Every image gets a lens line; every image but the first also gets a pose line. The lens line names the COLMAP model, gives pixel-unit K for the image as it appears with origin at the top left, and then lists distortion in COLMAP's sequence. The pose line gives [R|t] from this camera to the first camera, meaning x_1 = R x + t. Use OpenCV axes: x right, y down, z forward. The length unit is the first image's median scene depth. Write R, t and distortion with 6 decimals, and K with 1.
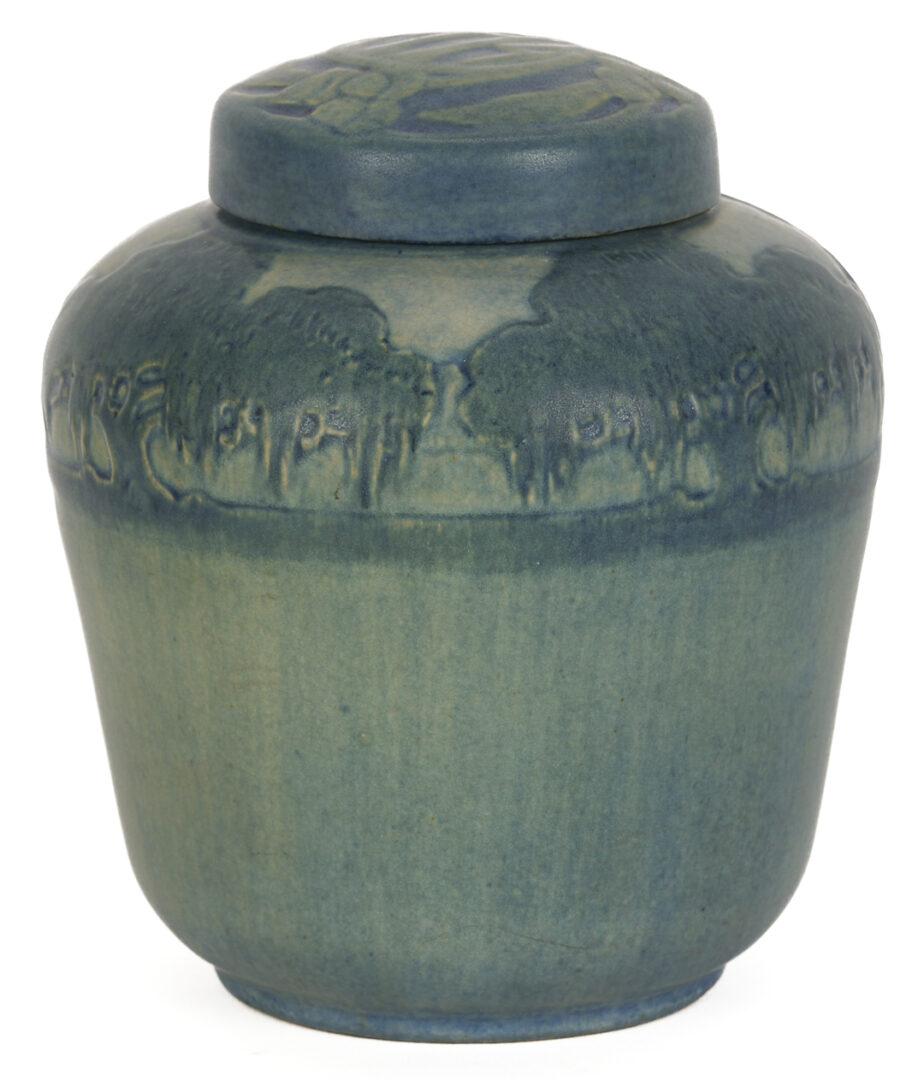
lens RADIAL K [[6901.3, 0, 462.0], [0, 6901.3, 540.0], [0, 0, 1]] dist [-0.049229, 14.045015]
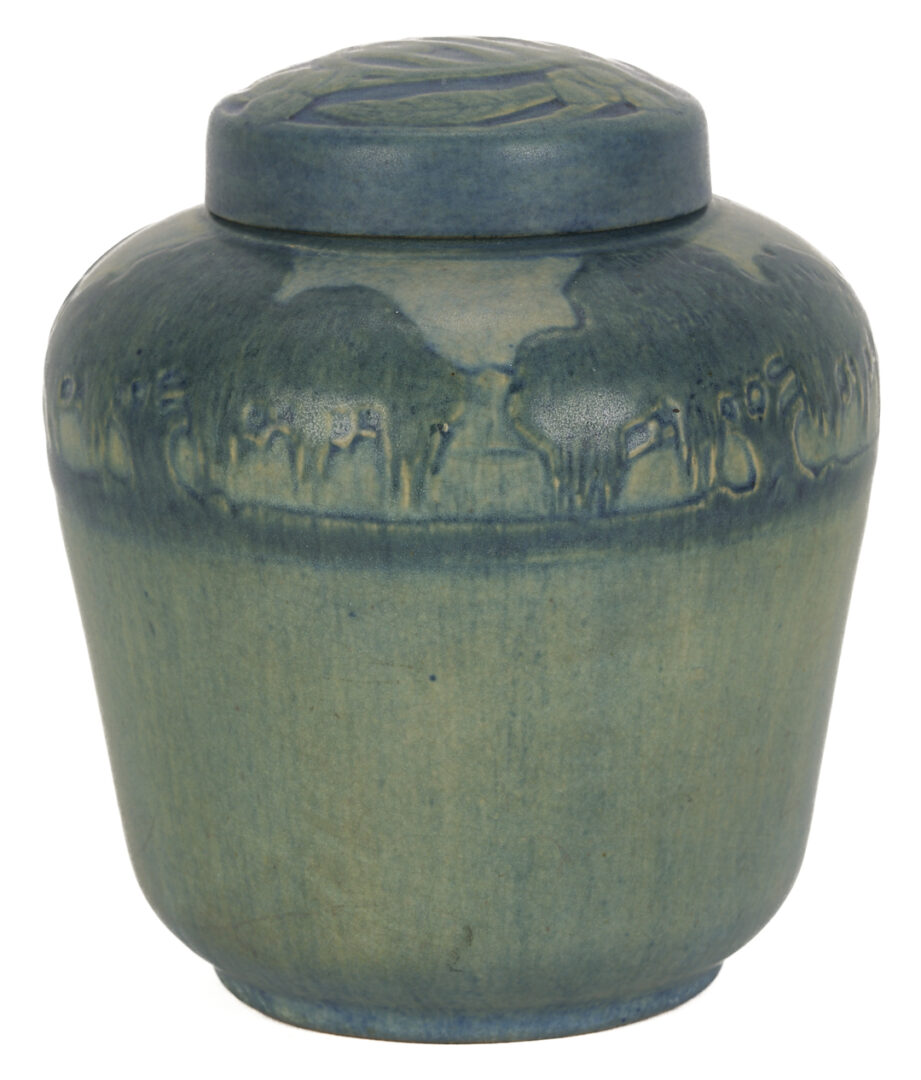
lens RADIAL K [[6901.3, 0, 460.5], [0, 6901.3, 540.0], [0, 0, 1]] dist [-0.049229, 14.045015]
pose [[-0.109287, -0.208933, 0.971804, -1.019700], [0.235905, 0.944277, 0.229544, -0.241249], [-0.965611, 0.254339, -0.053908, 1.104556]]
